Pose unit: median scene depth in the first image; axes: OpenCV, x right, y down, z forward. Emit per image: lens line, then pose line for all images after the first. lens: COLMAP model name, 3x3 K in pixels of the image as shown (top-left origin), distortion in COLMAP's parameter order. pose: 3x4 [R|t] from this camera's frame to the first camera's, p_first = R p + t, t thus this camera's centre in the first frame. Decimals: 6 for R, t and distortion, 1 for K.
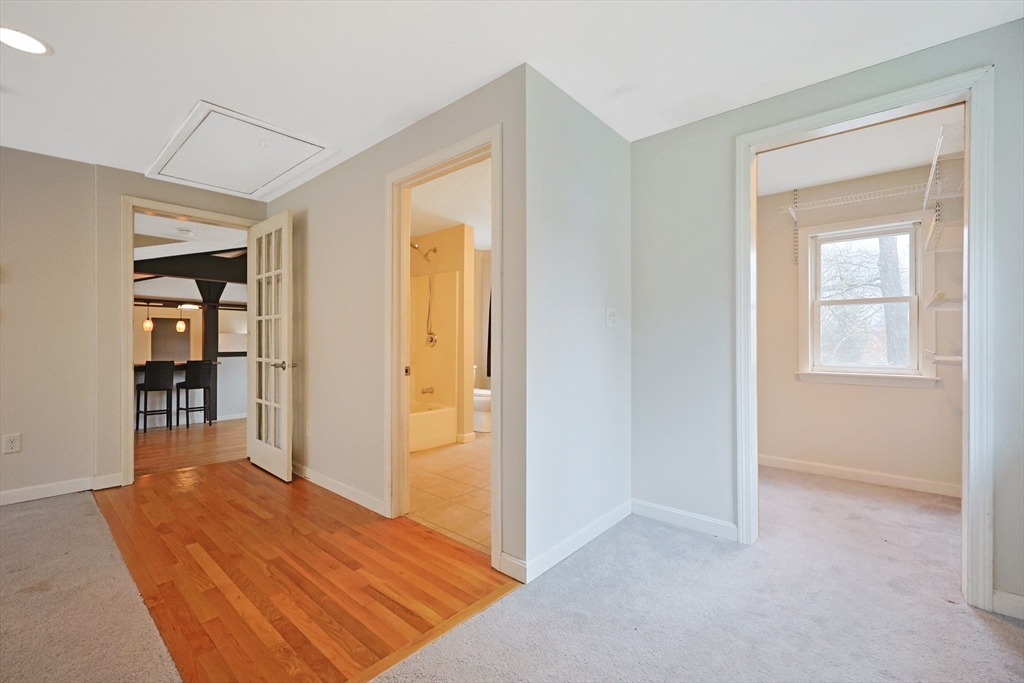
lens RADIAL K [[434.9, 0, 512.0], [0, 434.9, 341.5], [0, 0, 1]] dist [-0.000868, -0.000158]
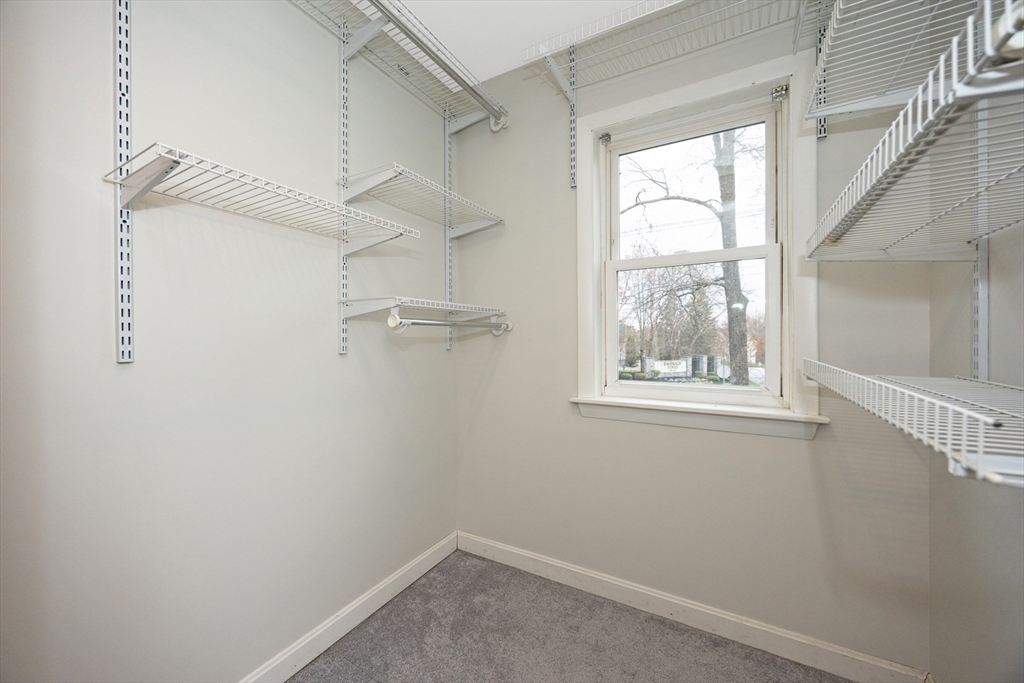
lens RADIAL K [[383.8, 0, 514.7], [0, 383.8, 339.5], [0, 0, 1]] dist [-0.002370, -0.000100]
pose [[0.979880, -0.003643, 0.199556, 0.595083], [0.002857, 0.999987, 0.004228, -0.000710], [-0.199569, -0.003573, 0.979877, 0.683503]]
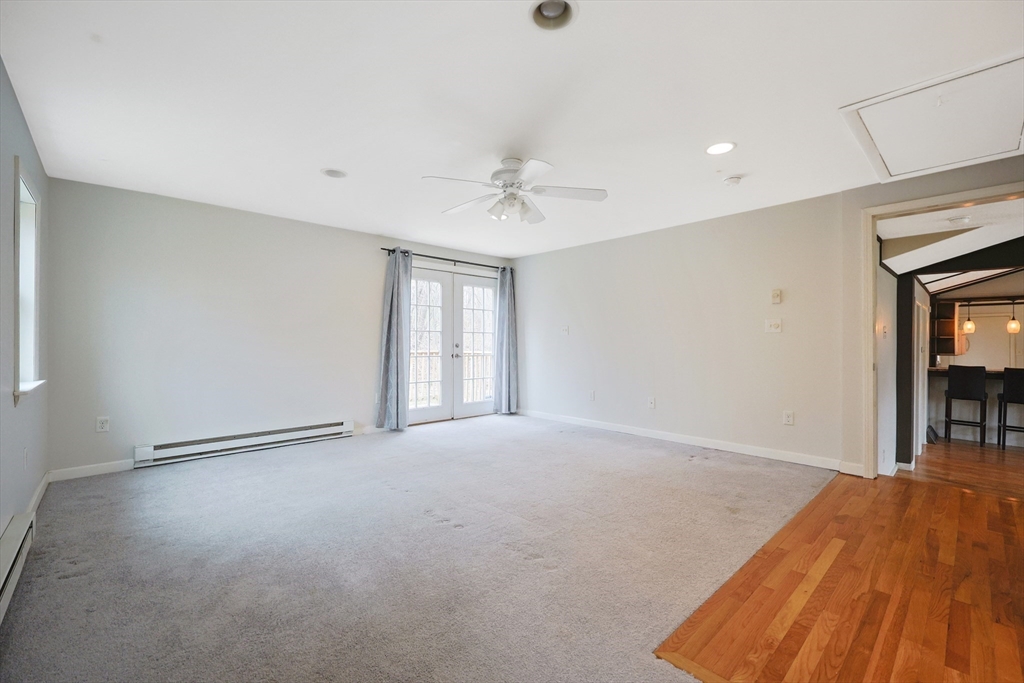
lens RADIAL K [[434.9, 0, 512.0], [0, 434.9, 341.5], [0, 0, 1]] dist [-0.000868, -0.000158]
pose [[-0.103783, -0.006234, -0.994580, 0.277238], [-0.004548, 0.999973, -0.005794, 0.004347], [0.994590, 0.003922, -0.103809, 0.245243]]
